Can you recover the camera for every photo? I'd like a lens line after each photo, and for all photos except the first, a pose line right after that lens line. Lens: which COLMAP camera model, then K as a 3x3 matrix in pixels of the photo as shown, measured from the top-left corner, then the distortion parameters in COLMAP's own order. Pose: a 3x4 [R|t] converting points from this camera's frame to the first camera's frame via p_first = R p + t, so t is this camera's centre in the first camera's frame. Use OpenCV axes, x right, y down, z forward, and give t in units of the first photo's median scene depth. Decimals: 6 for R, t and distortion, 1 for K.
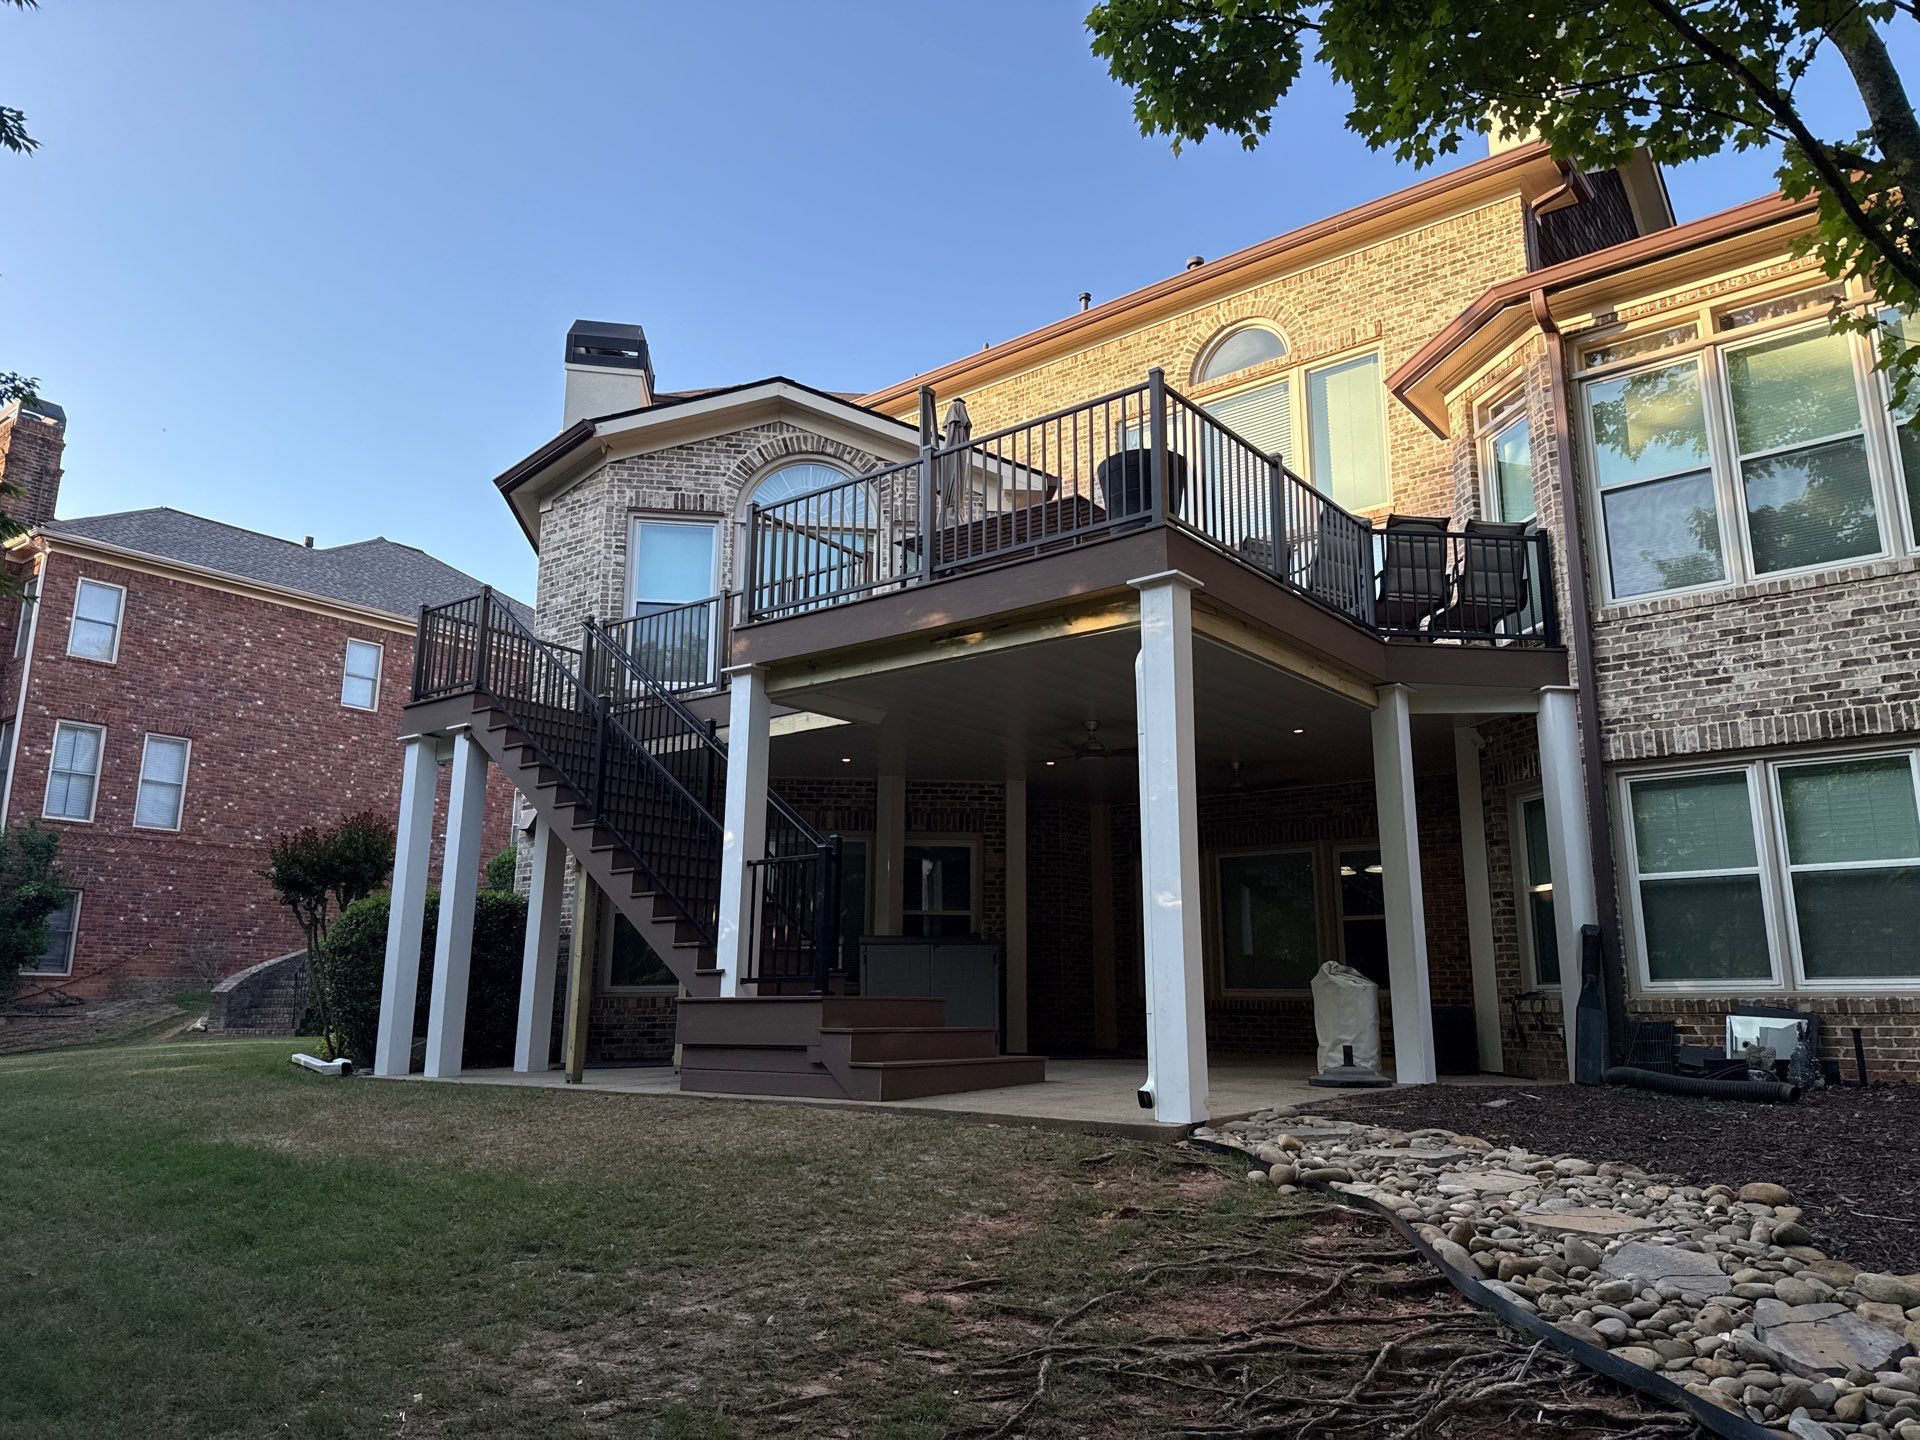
lens RADIAL K [[1332.5, 0, 960.0], [0, 1332.5, 720.0], [0, 0, 1]] dist [0.090608, -0.154111]
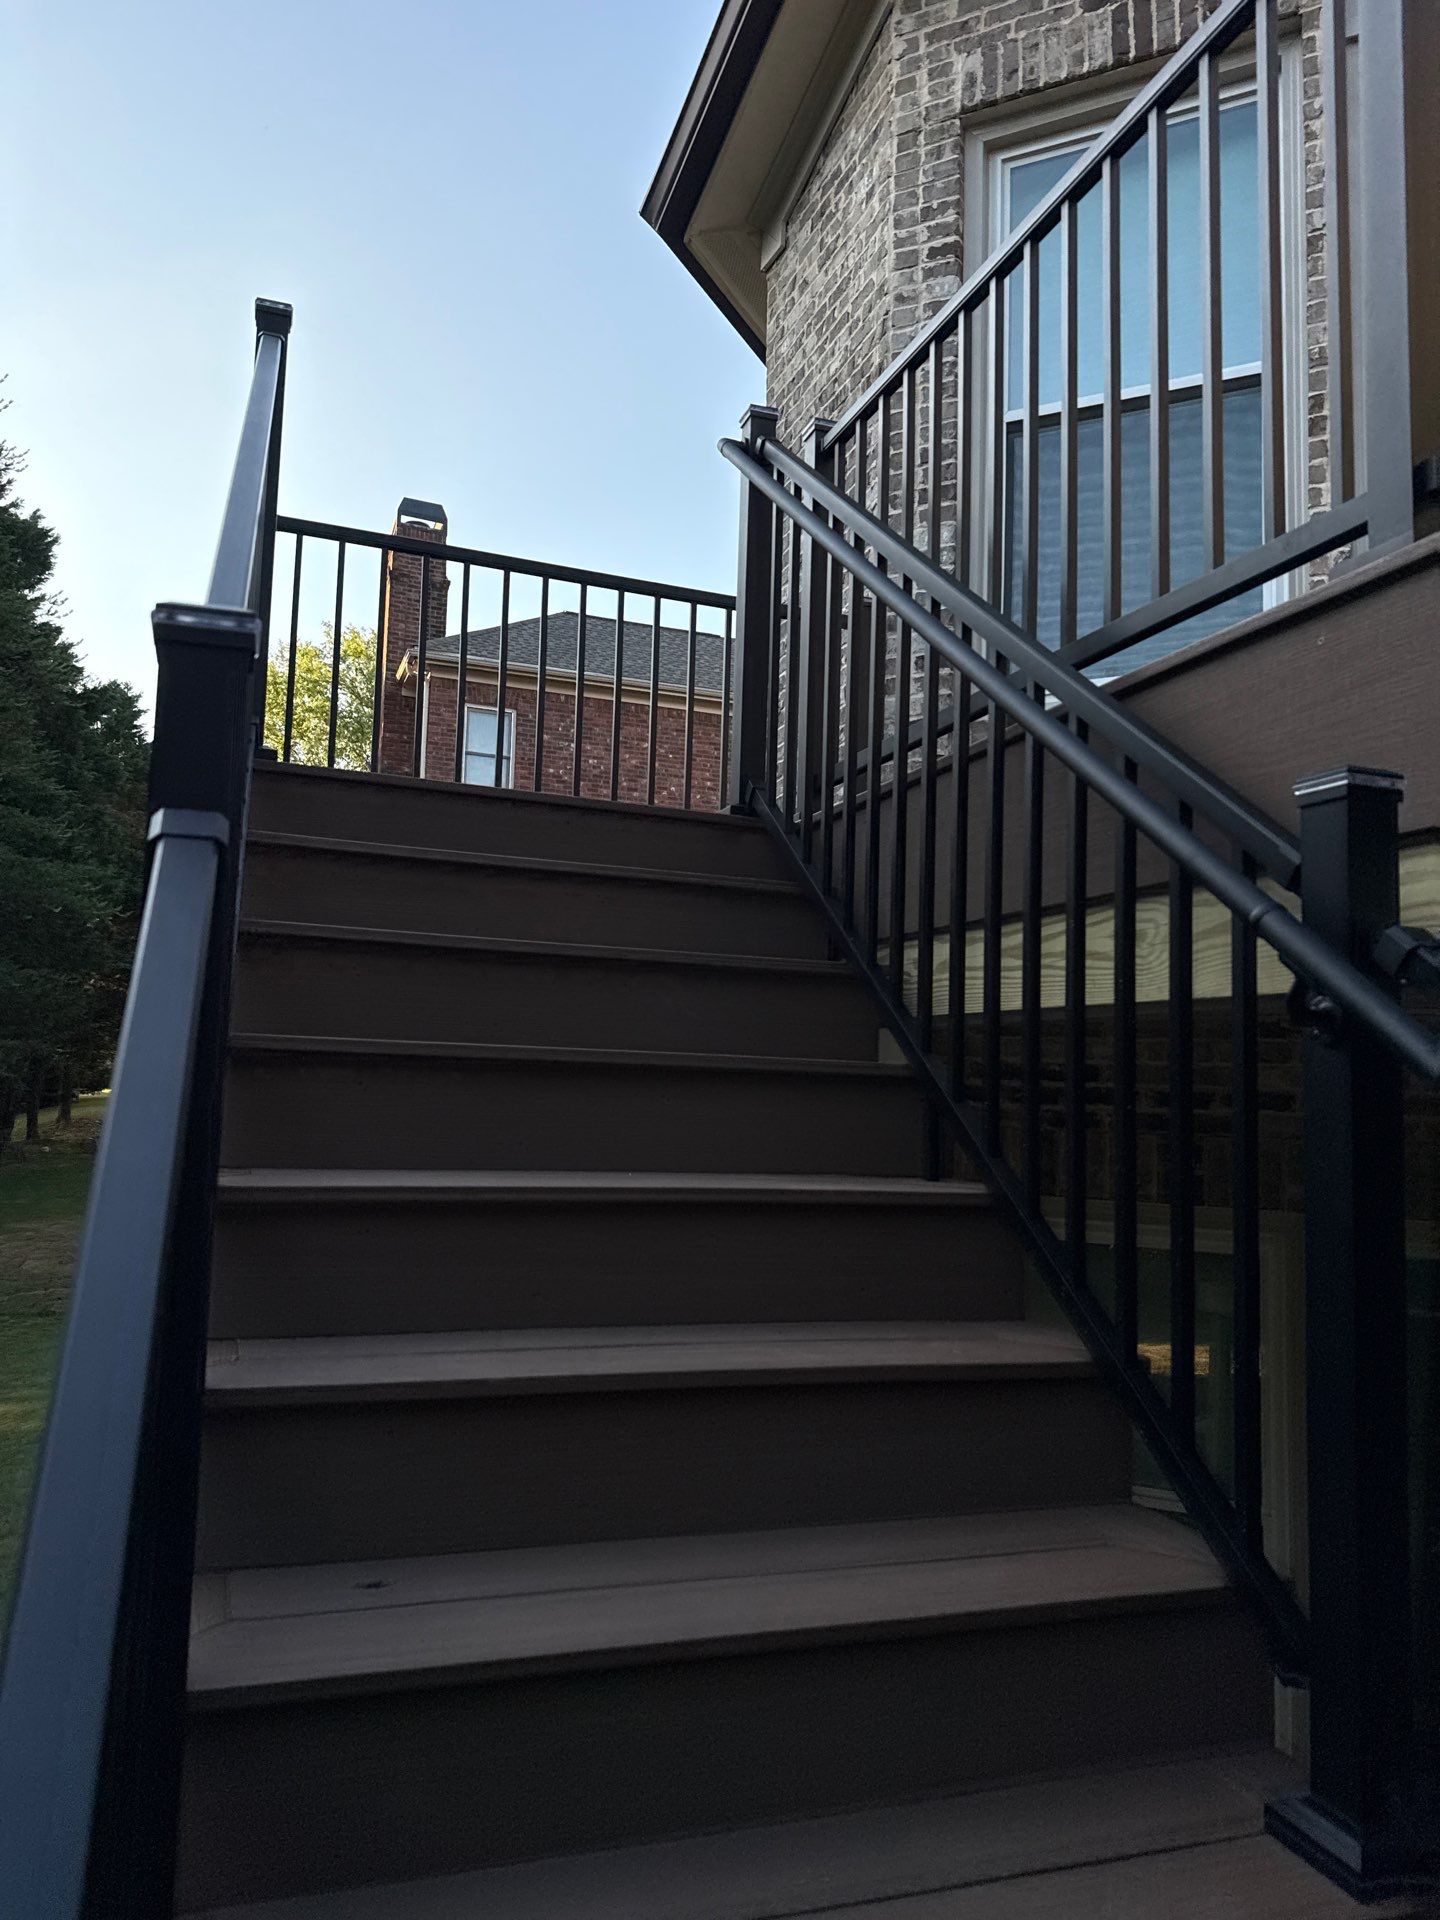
lens RADIAL K [[1438.8, 0, 720.0], [0, 1438.8, 960.0], [0, 0, 1]] dist [0.070623, -0.079613]
pose [[0.853706, -0.038209, -0.519352, -0.177591], [0.088712, 0.993398, 0.072741, 0.002482], [0.513144, -0.108172, 0.851459, 0.912369]]
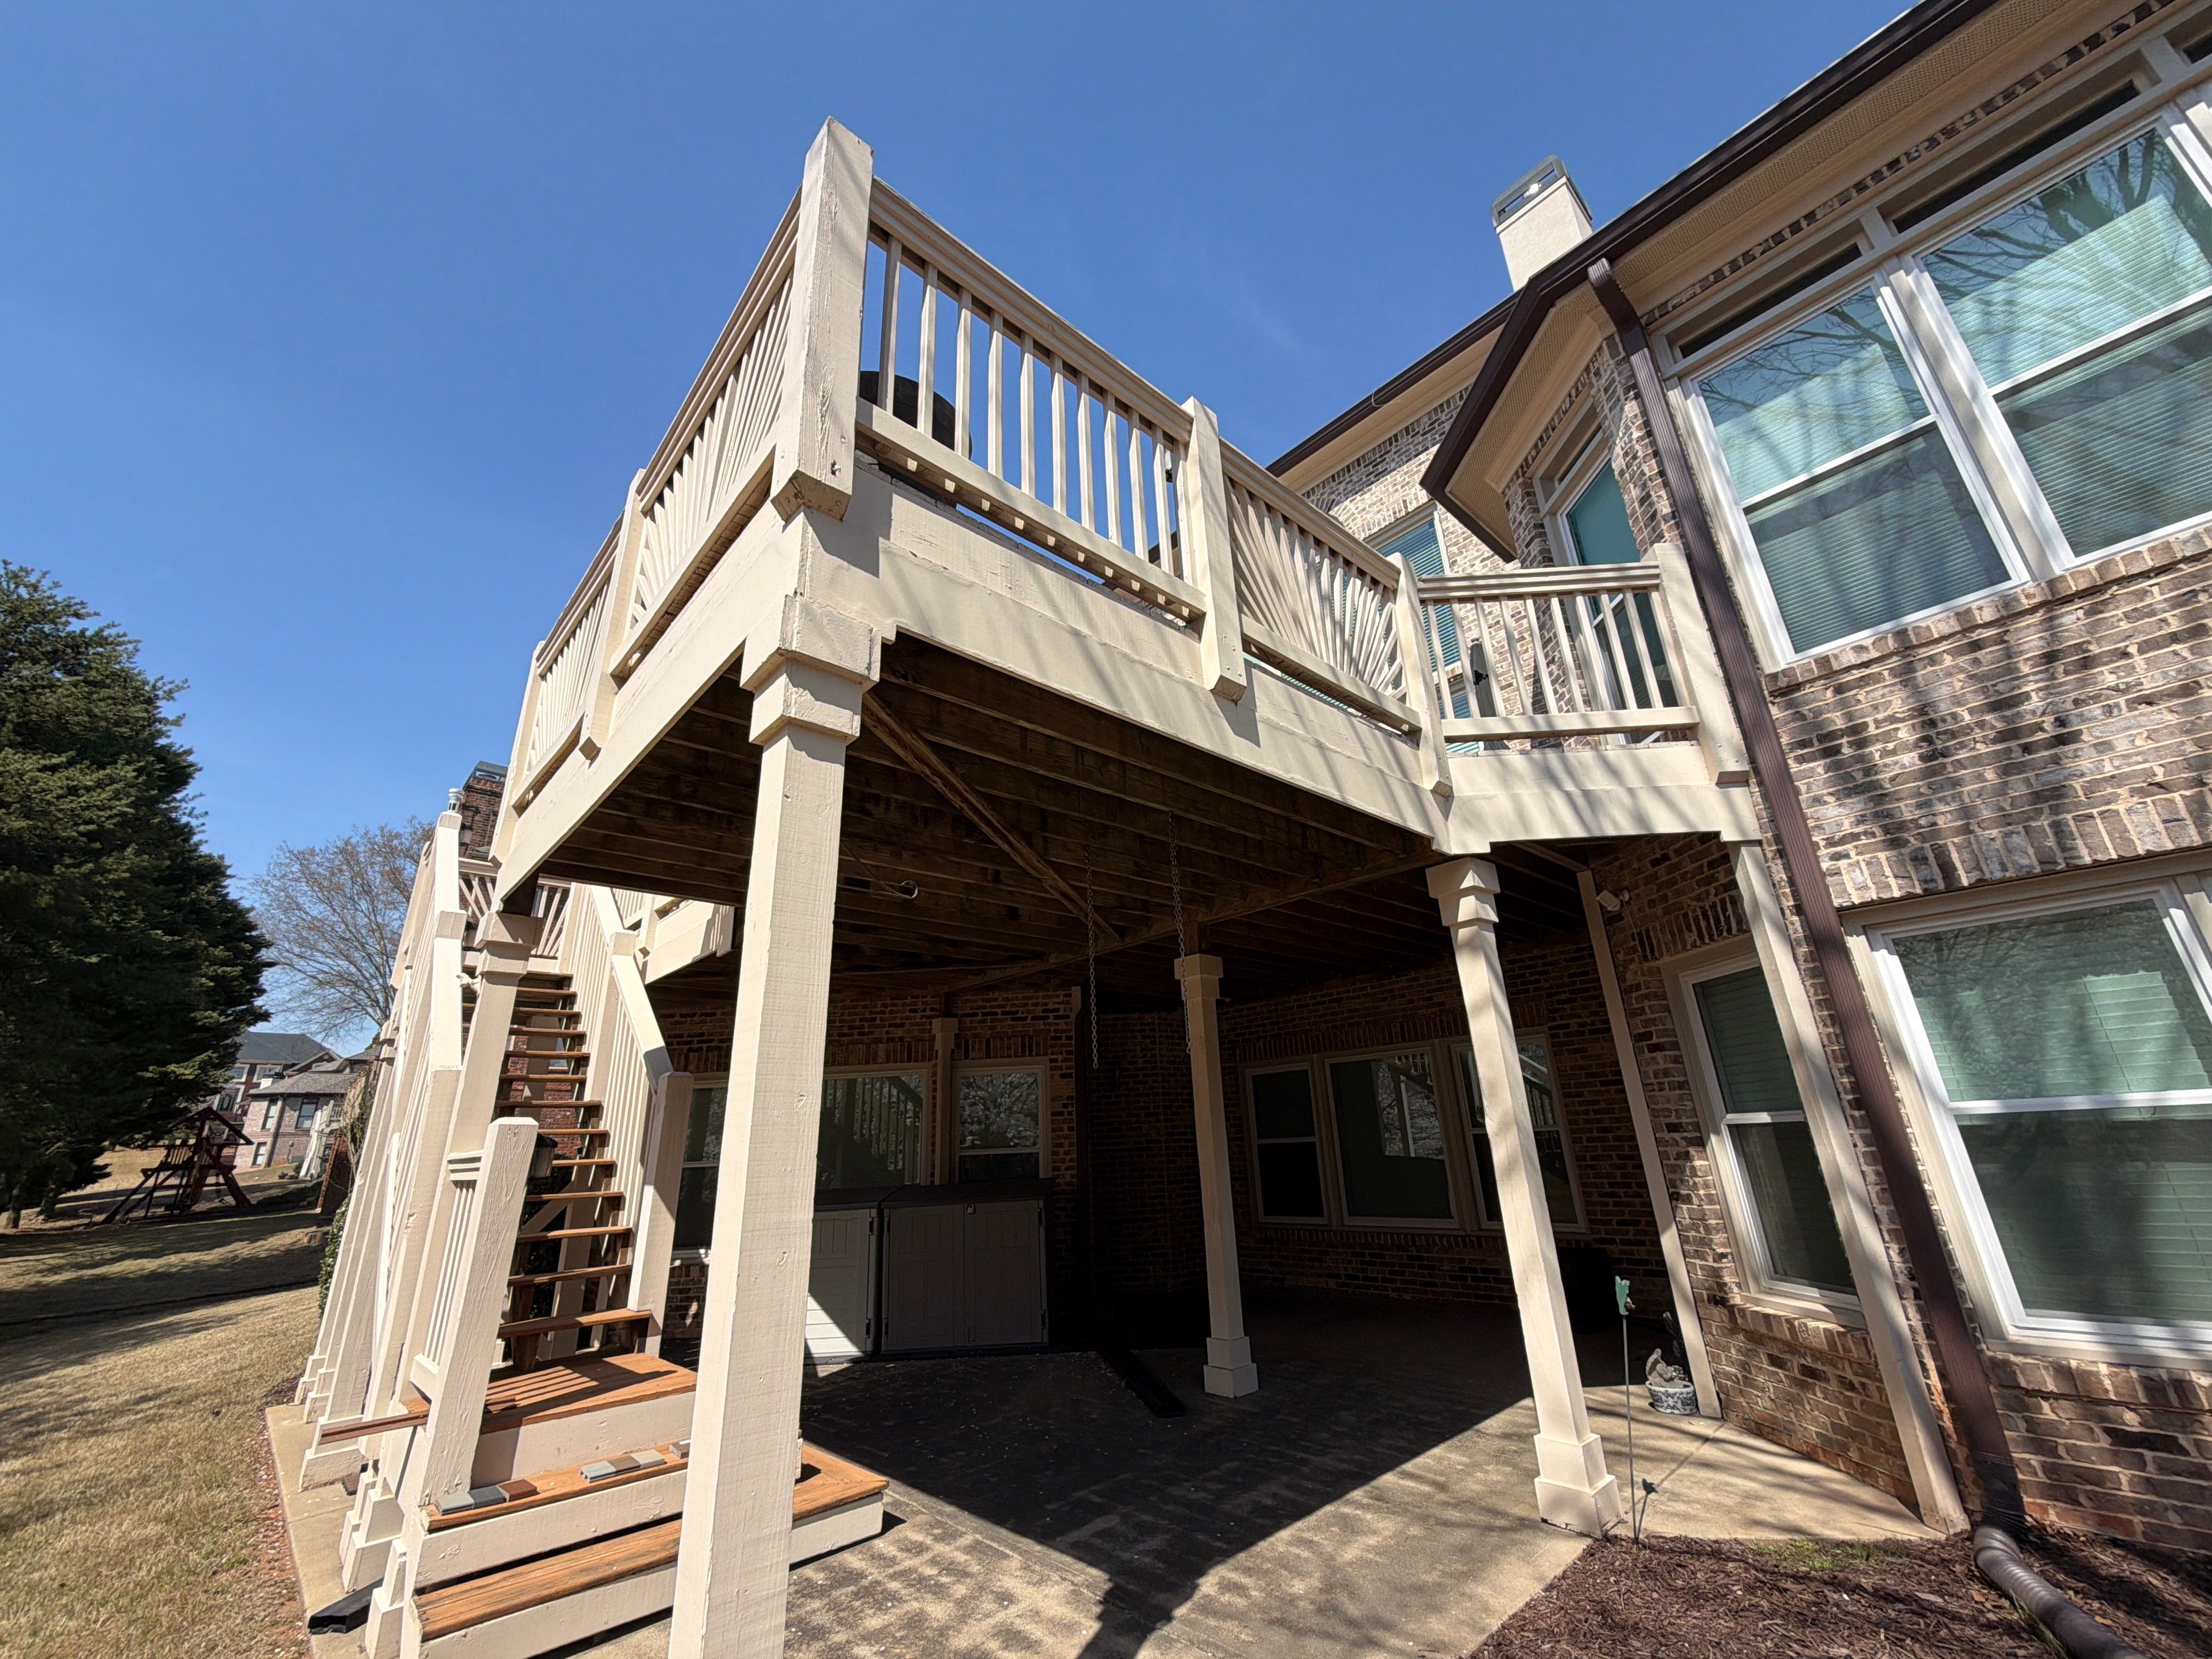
lens RADIAL K [[881.3, 0, 1106.0], [0, 881.3, 829.5], [0, 0, 1]] dist [0.000610, 0.000570]
pose [[0.986930, -0.094604, -0.130460, 0.199873], [0.076414, 0.987480, -0.138001, 0.024096], [0.141882, 0.126228, 0.981802, 0.532384]]
